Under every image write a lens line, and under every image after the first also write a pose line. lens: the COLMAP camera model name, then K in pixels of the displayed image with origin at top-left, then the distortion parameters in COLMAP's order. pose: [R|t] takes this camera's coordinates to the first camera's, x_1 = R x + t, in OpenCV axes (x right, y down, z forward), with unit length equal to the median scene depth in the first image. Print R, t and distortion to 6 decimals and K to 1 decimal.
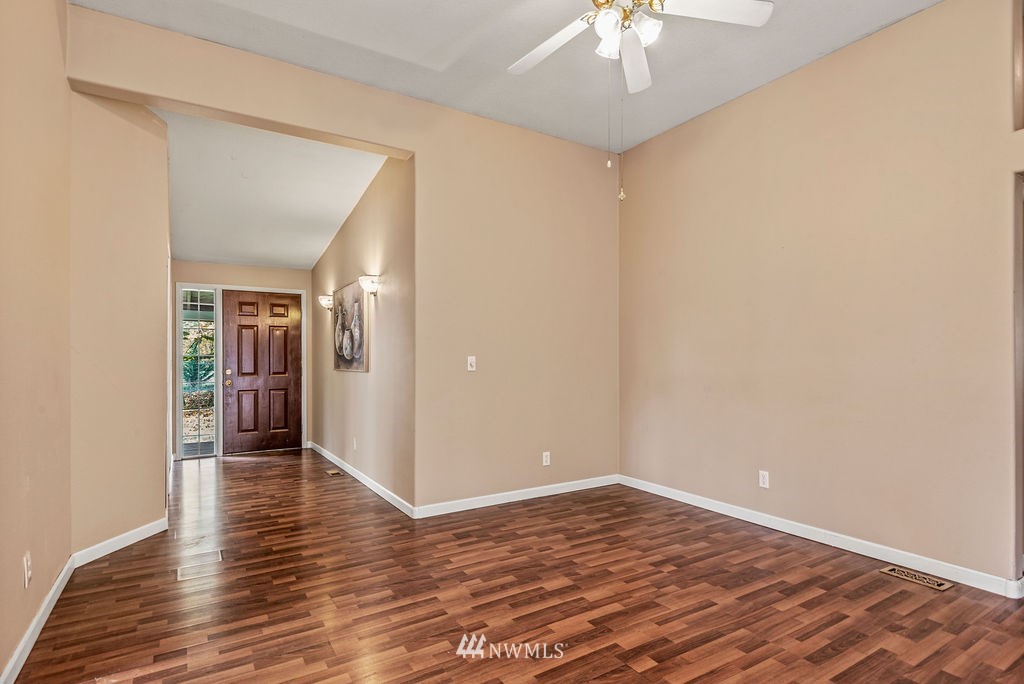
lens RADIAL K [[524.1, 0, 508.7], [0, 524.1, 354.8], [0, 0, 1]] dist [0.003014, -0.000208]
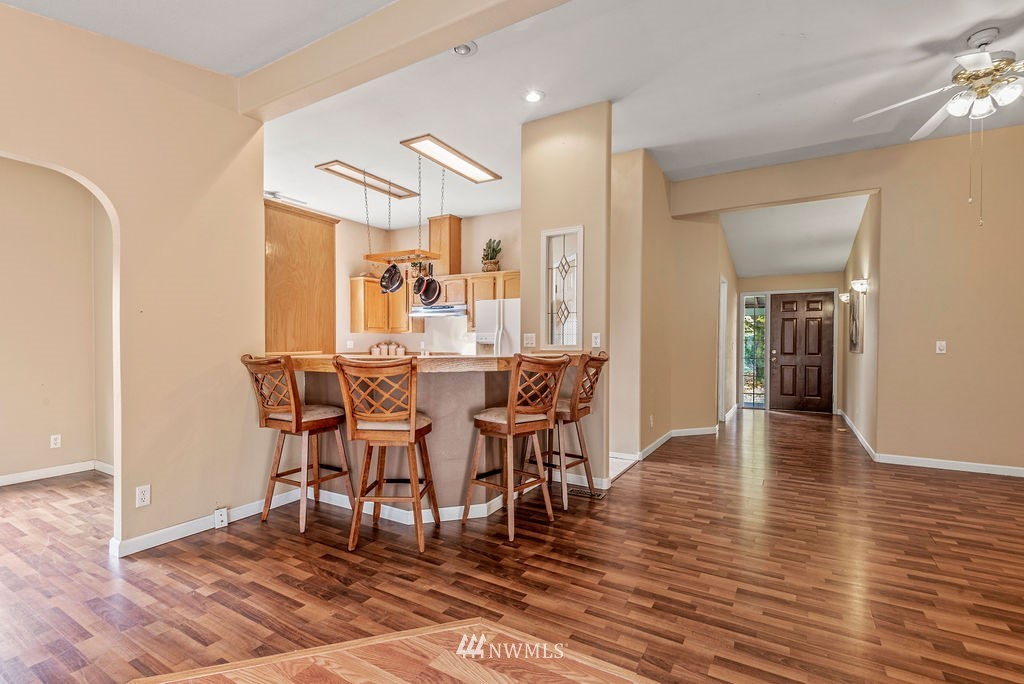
lens RADIAL K [[462.9, 0, 509.8], [0, 462.9, 346.8], [0, 0, 1]] dist [0.032085, -0.022429]
pose [[0.465175, 0.014738, -0.885096, 0.250674], [-0.001048, 0.999870, 0.016098, -0.000529], [0.885218, -0.006561, 0.465129, -0.221378]]
